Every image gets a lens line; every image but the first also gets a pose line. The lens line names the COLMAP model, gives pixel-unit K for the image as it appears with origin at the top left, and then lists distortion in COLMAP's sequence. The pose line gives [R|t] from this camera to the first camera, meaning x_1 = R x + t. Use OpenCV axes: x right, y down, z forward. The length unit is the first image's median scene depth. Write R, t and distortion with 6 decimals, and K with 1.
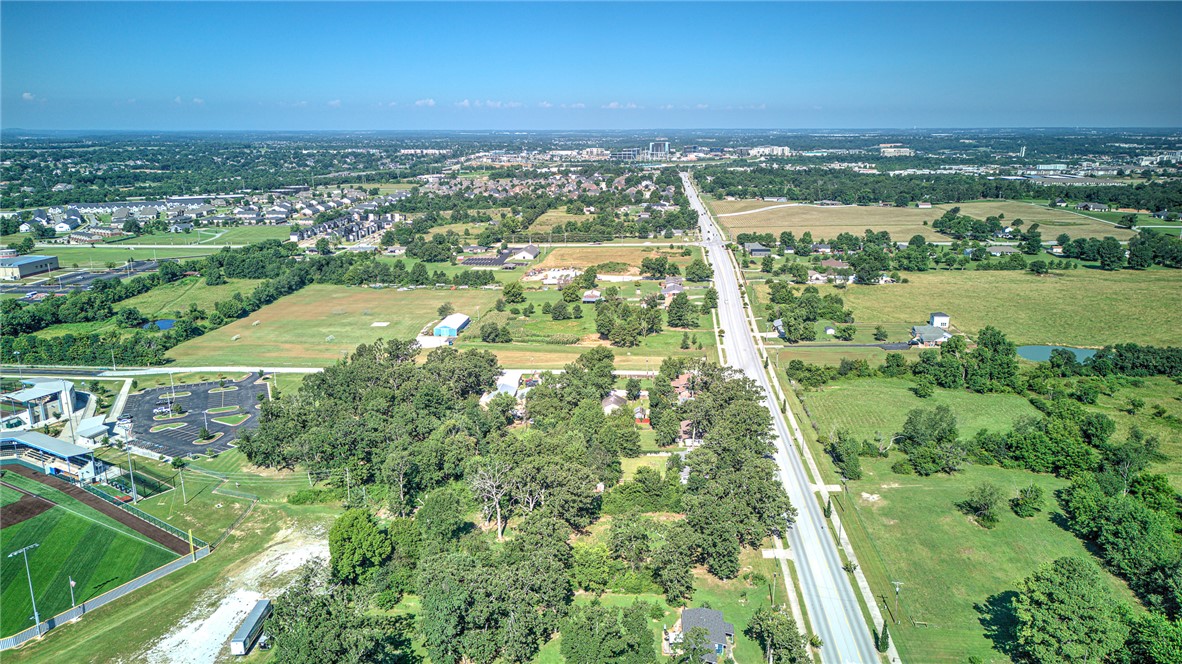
lens RADIAL K [[818.0, 0, 591.0], [0, 818.0, 332.0], [0, 0, 1]] dist [0.101405, -0.131399]
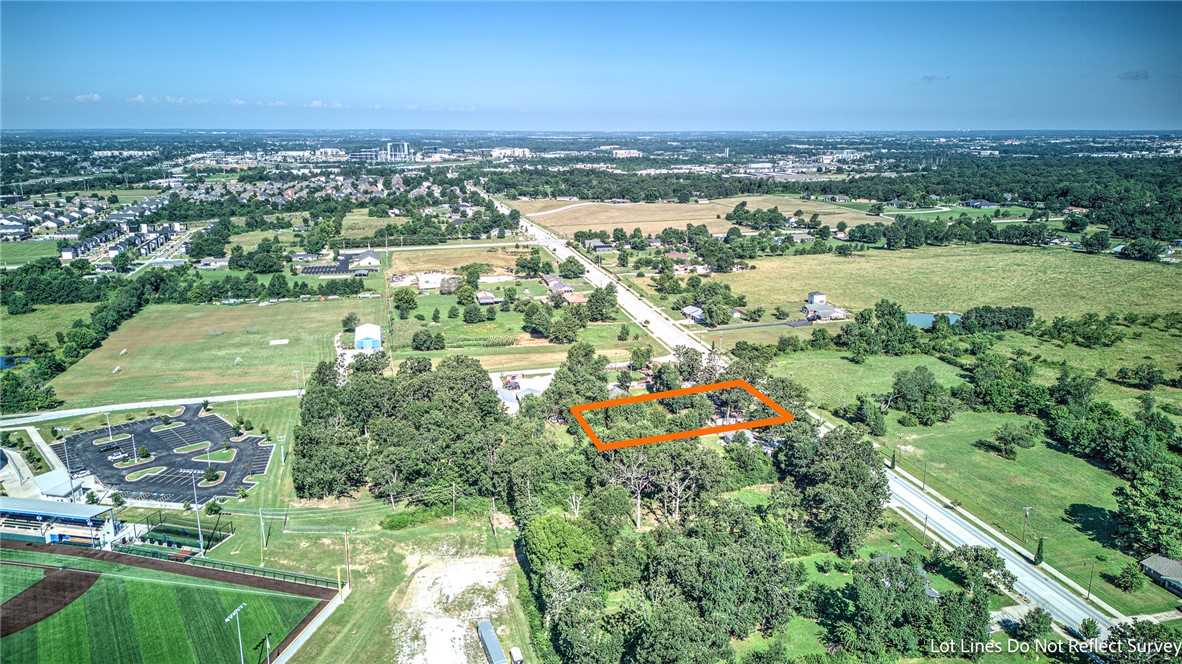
lens RADIAL K [[818.0, 0, 591.0], [0, 818.0, 332.0], [0, 0, 1]] dist [0.101405, -0.131399]
pose [[0.945596, -0.075809, 0.316388, -0.139770], [0.076290, 0.997026, 0.010887, -0.002570], [-0.316273, 0.013843, 0.948567, 0.013755]]
